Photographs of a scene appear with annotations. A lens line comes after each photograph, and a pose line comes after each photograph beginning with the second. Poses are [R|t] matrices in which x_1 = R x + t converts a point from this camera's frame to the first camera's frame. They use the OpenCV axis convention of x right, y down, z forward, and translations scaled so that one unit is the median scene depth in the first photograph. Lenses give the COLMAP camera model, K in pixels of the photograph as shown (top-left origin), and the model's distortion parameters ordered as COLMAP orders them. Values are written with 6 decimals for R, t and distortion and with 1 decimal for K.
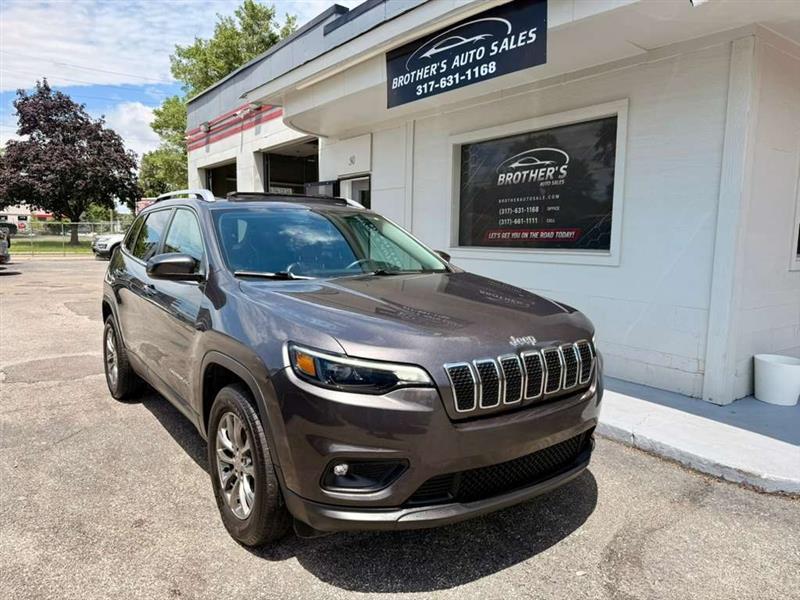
lens RADIAL K [[570.9, 0, 397.7], [0, 570.9, 306.7], [0, 0, 1]] dist [0.013528, -0.031935]
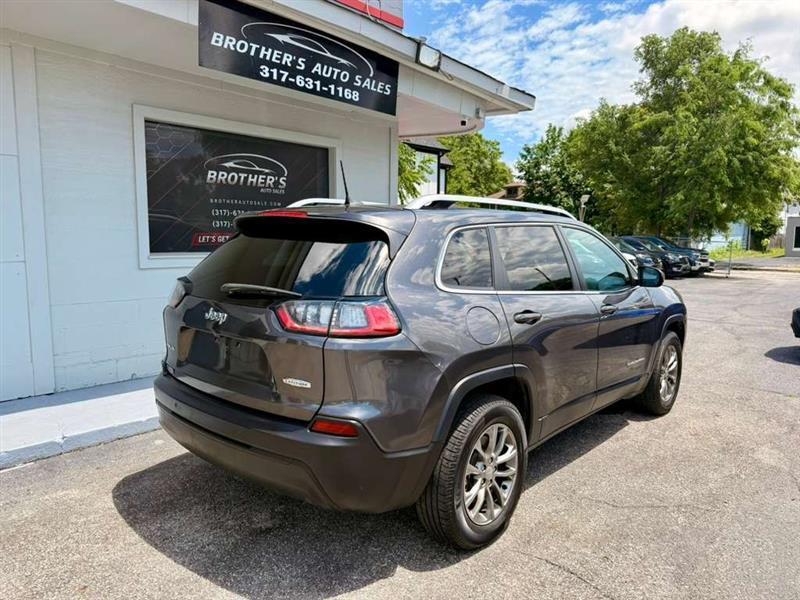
lens RADIAL K [[570.9, 0, 402.3], [0, 570.9, 305.4], [0, 0, 1]] dist [0.013528, -0.031935]
pose [[-0.212397, -0.137947, 0.967398, -0.911283], [0.100229, 0.981689, 0.161990, -0.162794], [-0.972030, 0.131367, -0.194682, 1.059145]]
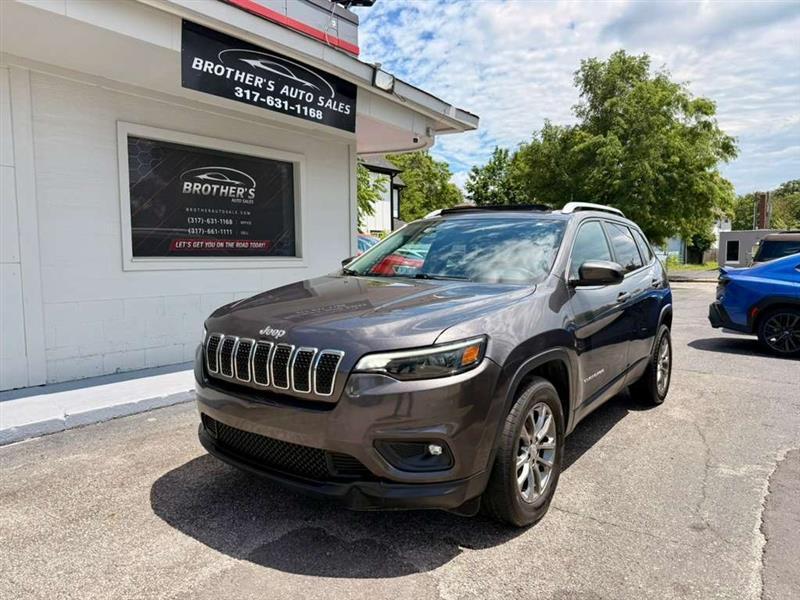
lens RADIAL K [[570.9, 0, 398.5], [0, 570.9, 307.3], [0, 0, 1]] dist [0.013528, -0.031935]
pose [[-0.285390, -0.099611, 0.953221, -1.024511], [0.111618, 0.984362, 0.136283, -0.132654], [-0.951890, 0.145290, -0.269809, 1.104955]]
